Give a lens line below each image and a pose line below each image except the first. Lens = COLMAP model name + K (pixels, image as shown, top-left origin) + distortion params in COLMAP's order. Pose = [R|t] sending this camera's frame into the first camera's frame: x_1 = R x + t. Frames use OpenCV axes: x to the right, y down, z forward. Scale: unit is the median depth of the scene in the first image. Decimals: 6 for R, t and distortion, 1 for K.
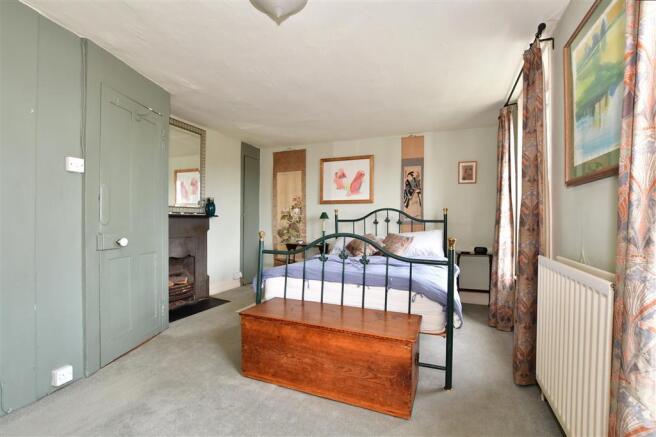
lens RADIAL K [[292.7, 0, 332.0], [0, 292.7, 222.1], [0, 0, 1]] dist [-0.003229, 0.000185]
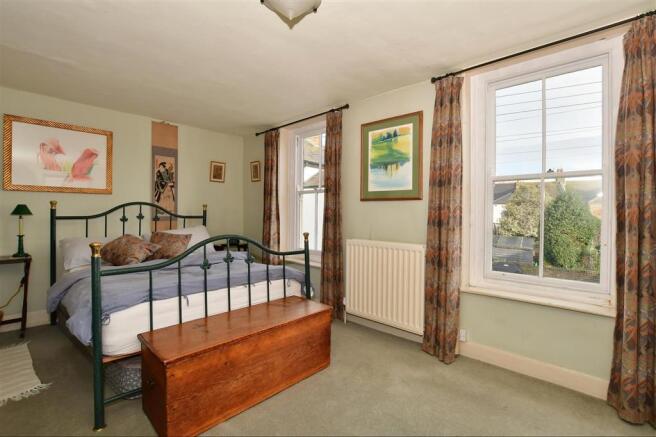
lens RADIAL K [[292.7, 0, 333.9], [0, 292.7, 216.6], [0, 0, 1]] dist [-0.003229, 0.000185]
pose [[0.361454, -0.015213, 0.932266, -0.385796], [-0.000878, 0.999861, 0.016656, -0.019988], [-0.932389, -0.006839, 0.361391, 0.184984]]
